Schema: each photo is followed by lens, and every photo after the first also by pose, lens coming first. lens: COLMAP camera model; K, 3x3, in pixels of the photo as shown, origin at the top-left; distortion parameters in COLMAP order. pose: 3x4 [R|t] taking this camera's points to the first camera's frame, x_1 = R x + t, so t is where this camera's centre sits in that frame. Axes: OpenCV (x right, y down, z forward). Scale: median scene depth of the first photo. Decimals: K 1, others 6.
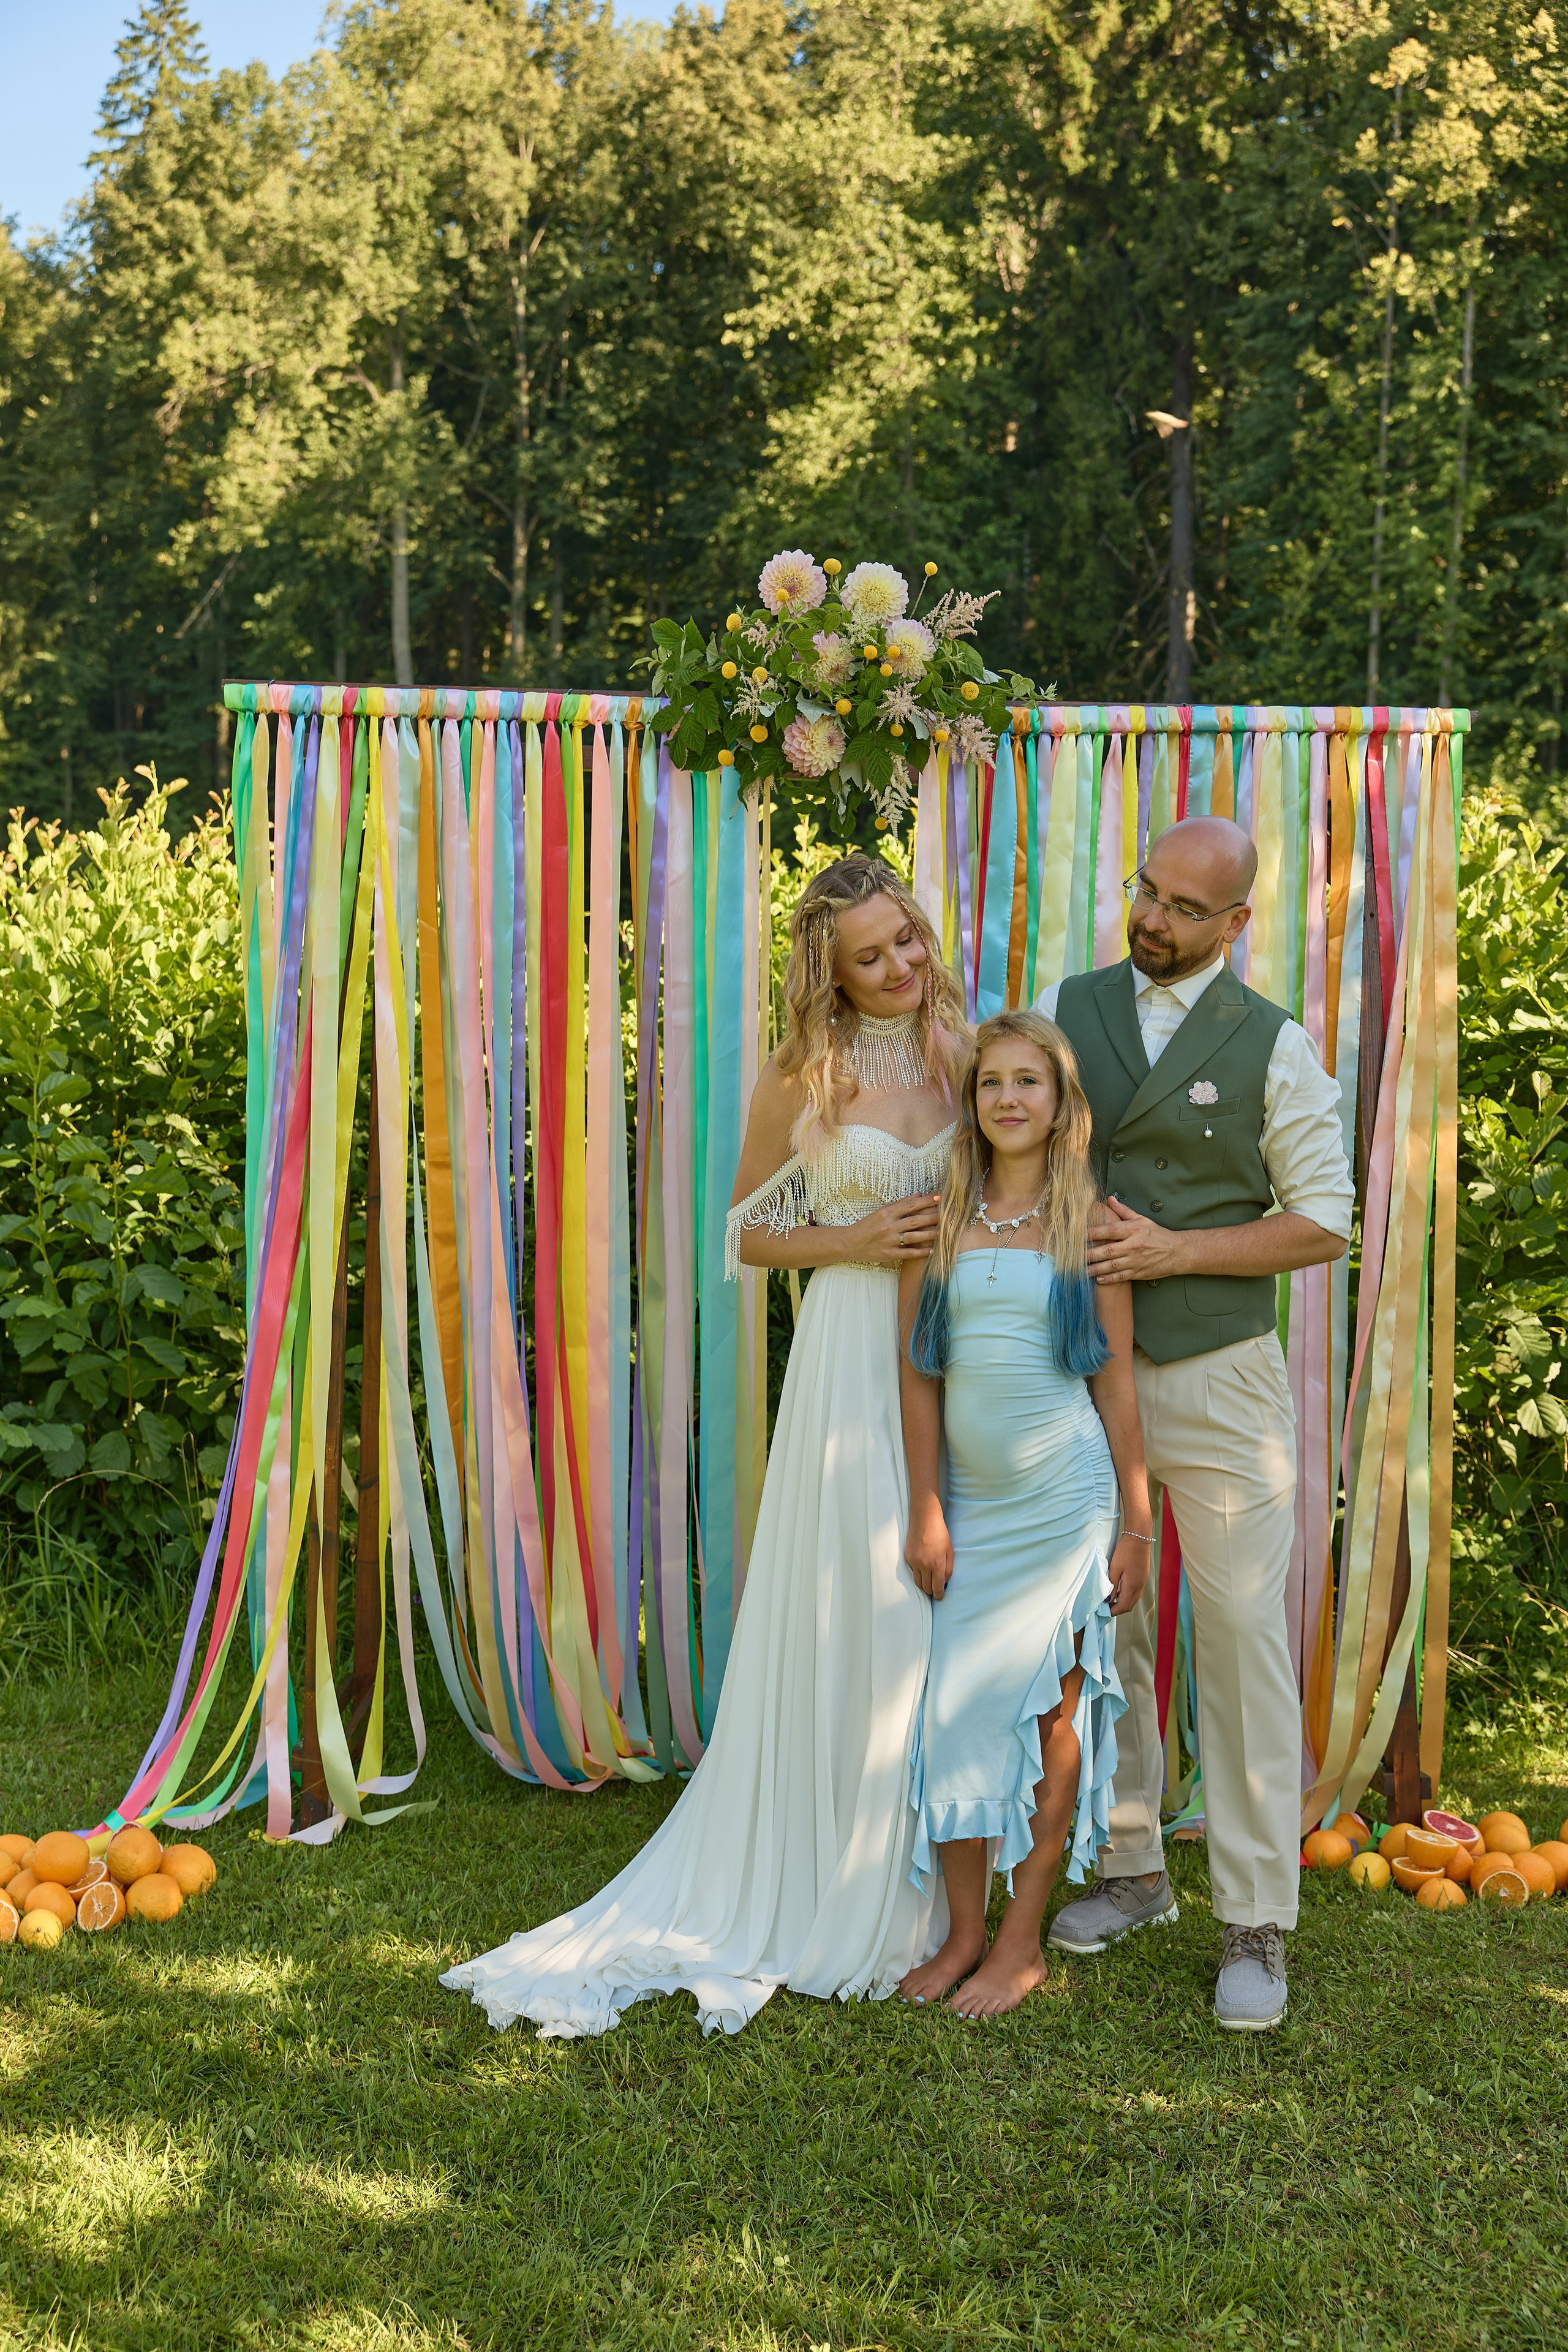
lens RADIAL K [[2934.8, 0, 786.9], [0, 2934.8, 1113.0], [0, 0, 1]] dist [0.000068, 0.006341]
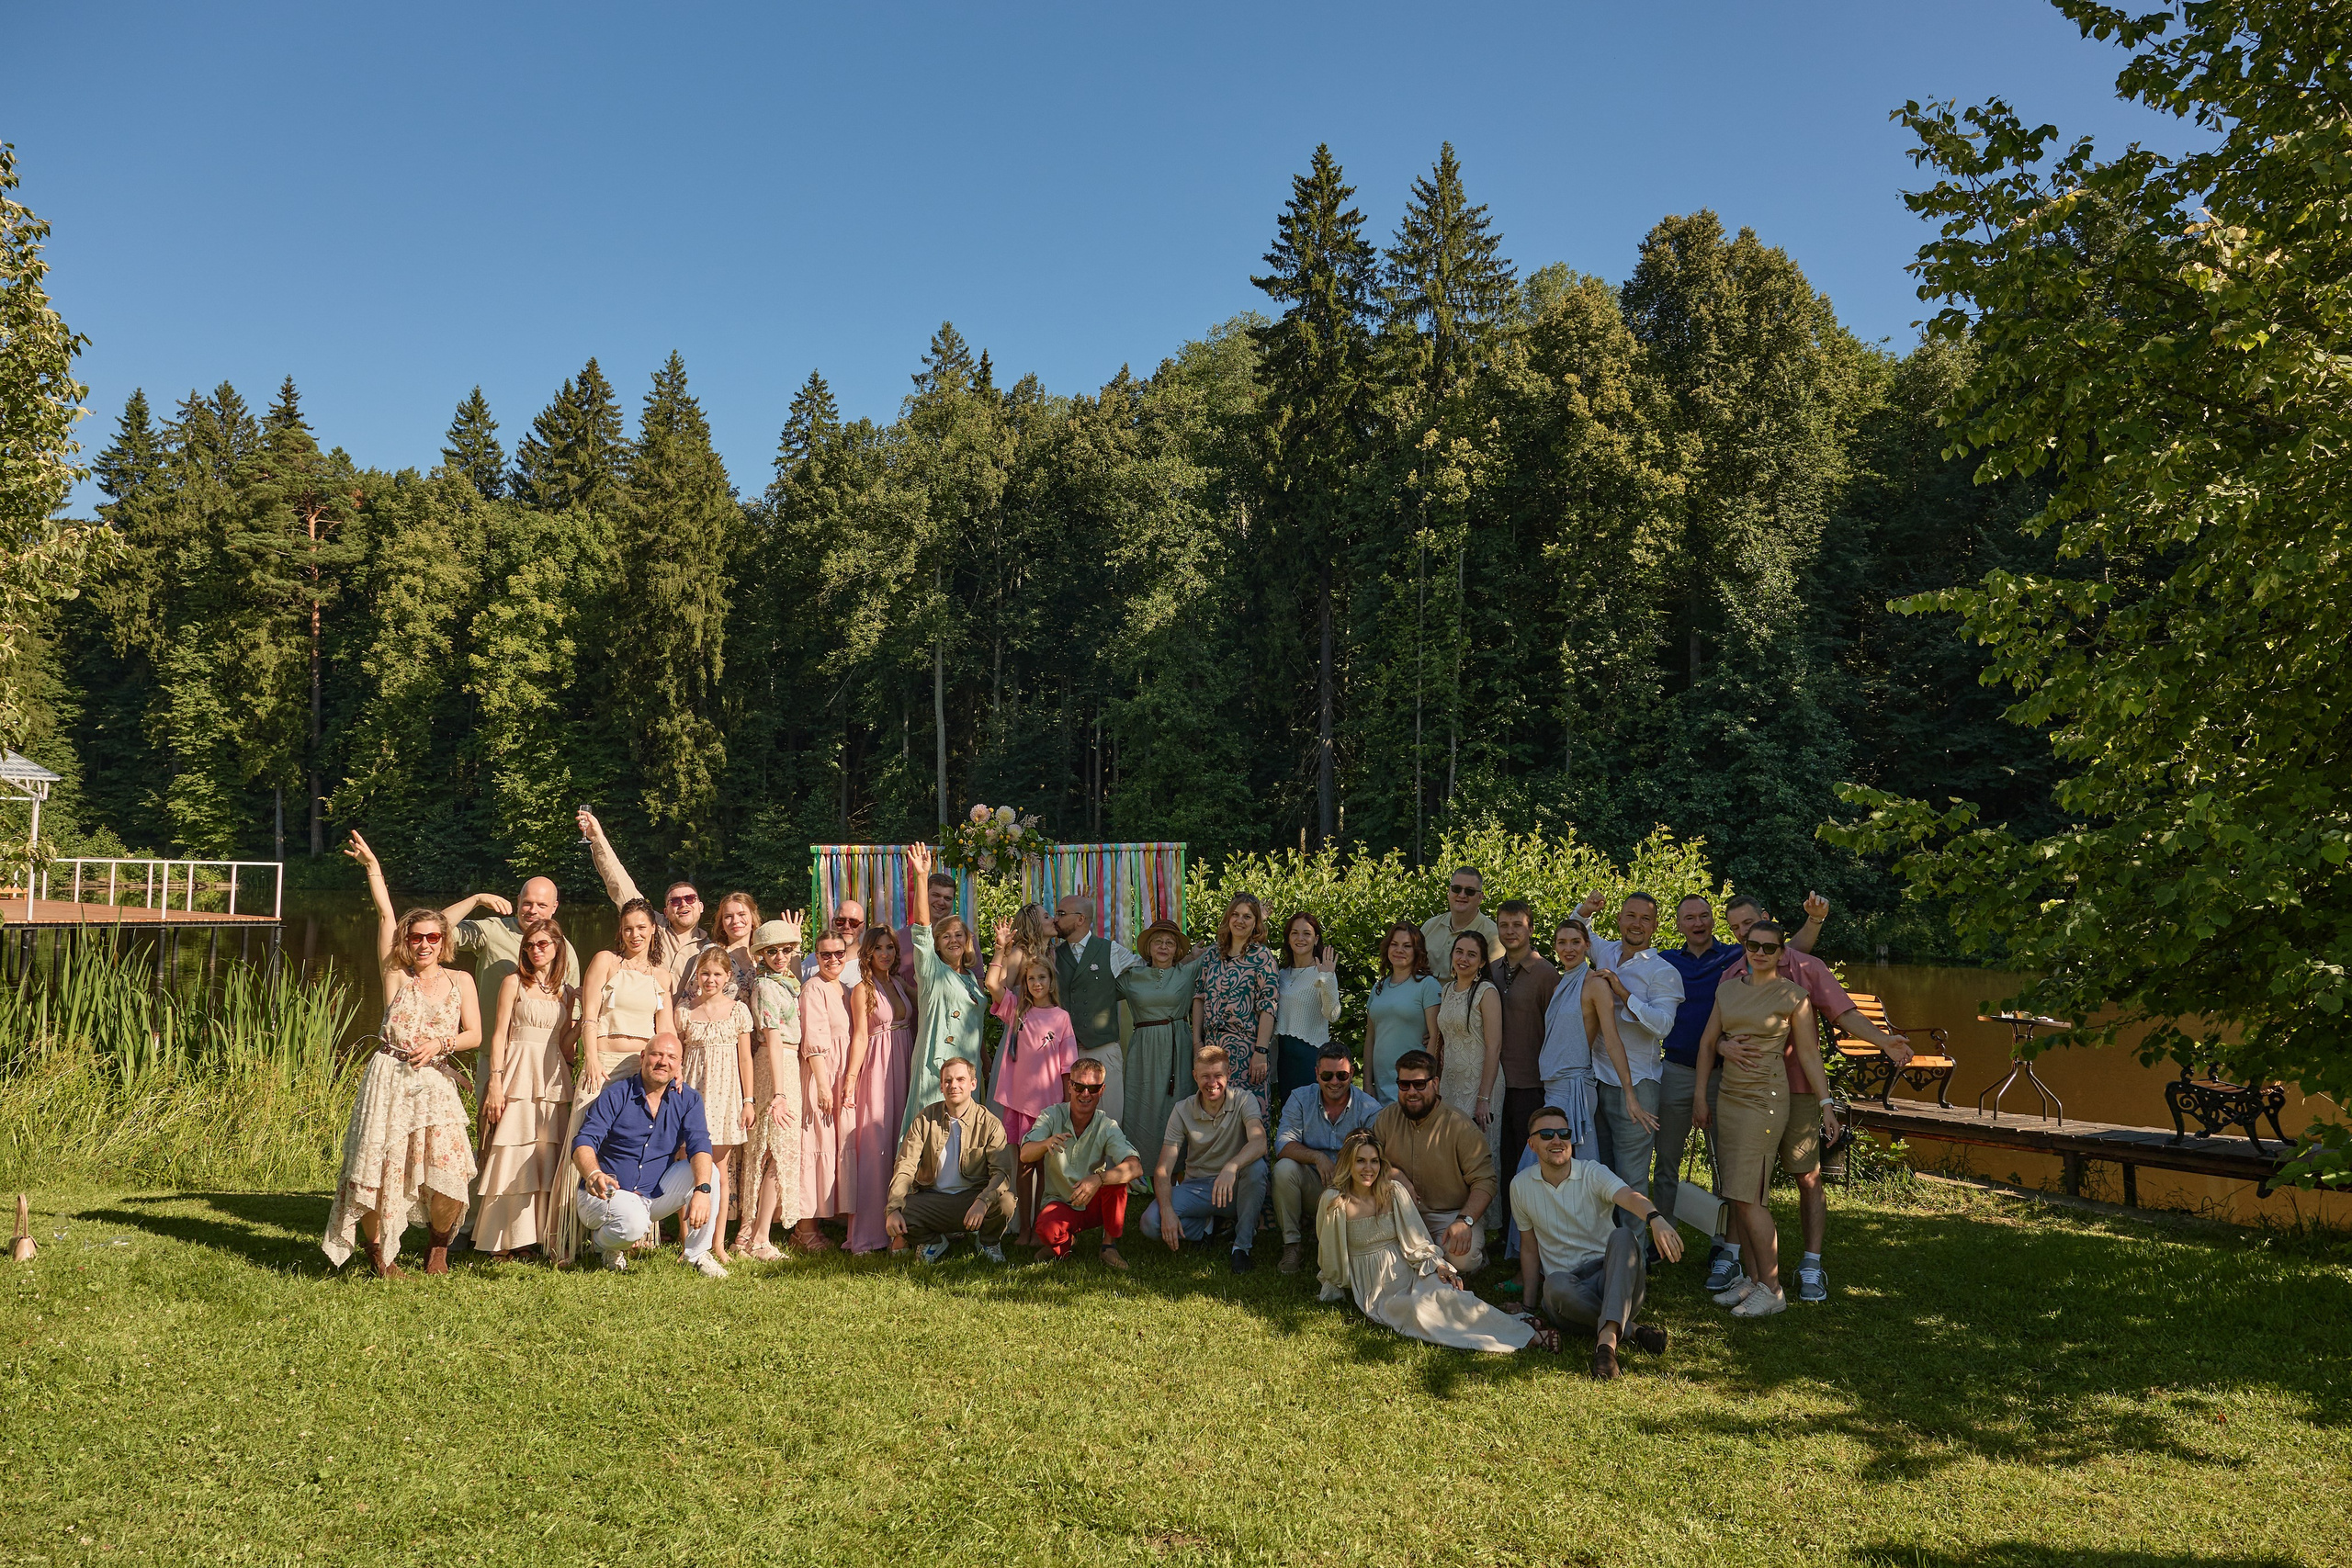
lens RADIAL K [[1586.2, 0, 1202.8], [0, 1586.2, 779.8], [0, 0, 1]] dist [-0.008442, 0.006774]
pose [[0.998818, -0.005836, 0.048263, -0.052594], [0.010693, 0.994831, -0.100983, -0.013053], [-0.047424, 0.101380, 0.993717, -0.752659]]
